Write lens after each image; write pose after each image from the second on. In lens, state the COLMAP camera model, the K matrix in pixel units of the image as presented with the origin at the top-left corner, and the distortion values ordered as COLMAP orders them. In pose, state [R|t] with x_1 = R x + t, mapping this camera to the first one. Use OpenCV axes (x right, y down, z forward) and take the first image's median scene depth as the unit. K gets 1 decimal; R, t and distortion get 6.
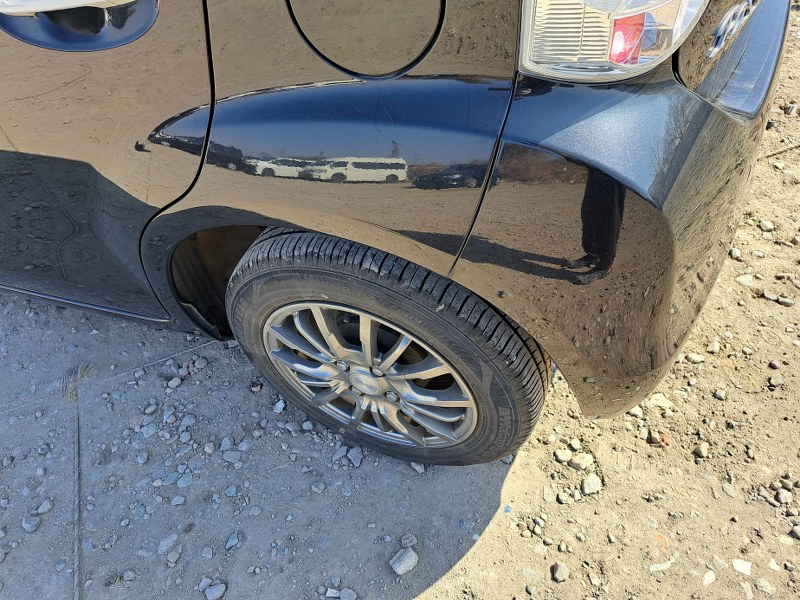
lens RADIAL K [[590.3, 0, 407.5], [0, 590.3, 288.7], [0, 0, 1]] dist [0.021405, -0.008888]
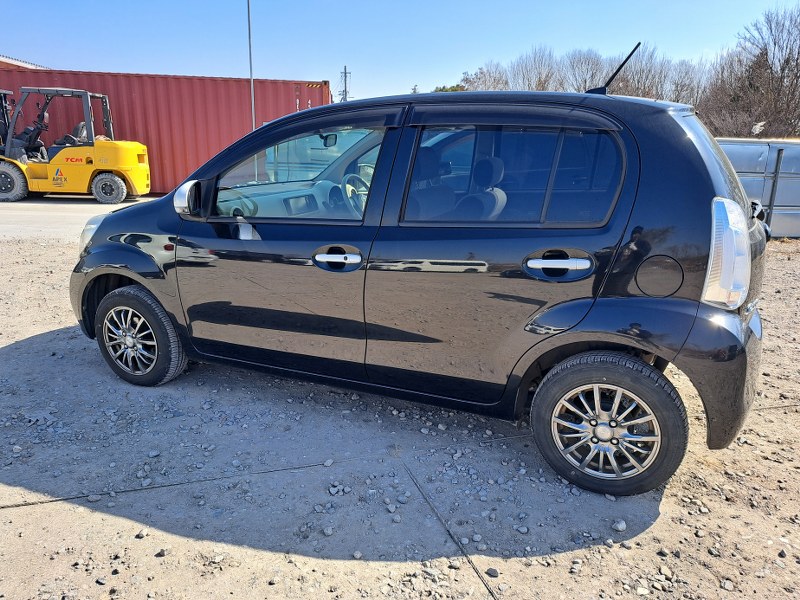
lens RADIAL K [[587.8, 0, 398.5], [0, 587.8, 296.0], [0, 0, 1]] dist [0.030187, -0.013348]
pose [[0.984307, 0.176347, 0.006485, -0.835724], [-0.147762, 0.843735, -0.516021, 0.880096], [-0.096471, 0.506965, 0.856551, -0.988232]]
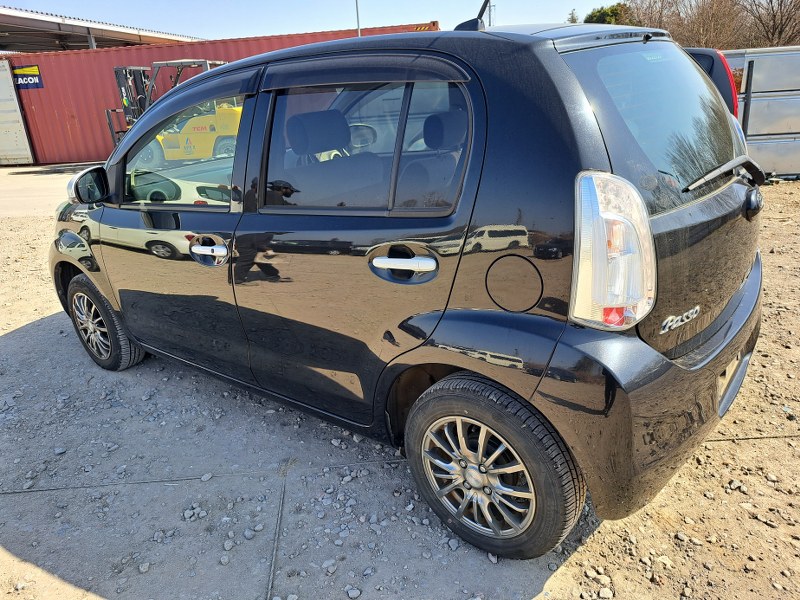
lens RADIAL K [[592.5, 0, 403.1], [0, 592.5, 281.3], [0, 0, 1]] dist [0.028710, -0.011176]
pose [[0.954958, 0.172017, -0.241796, 0.046896], [-0.259991, 0.877796, -0.402342, 0.362393], [0.143038, 0.447084, 0.882981, -0.743033]]
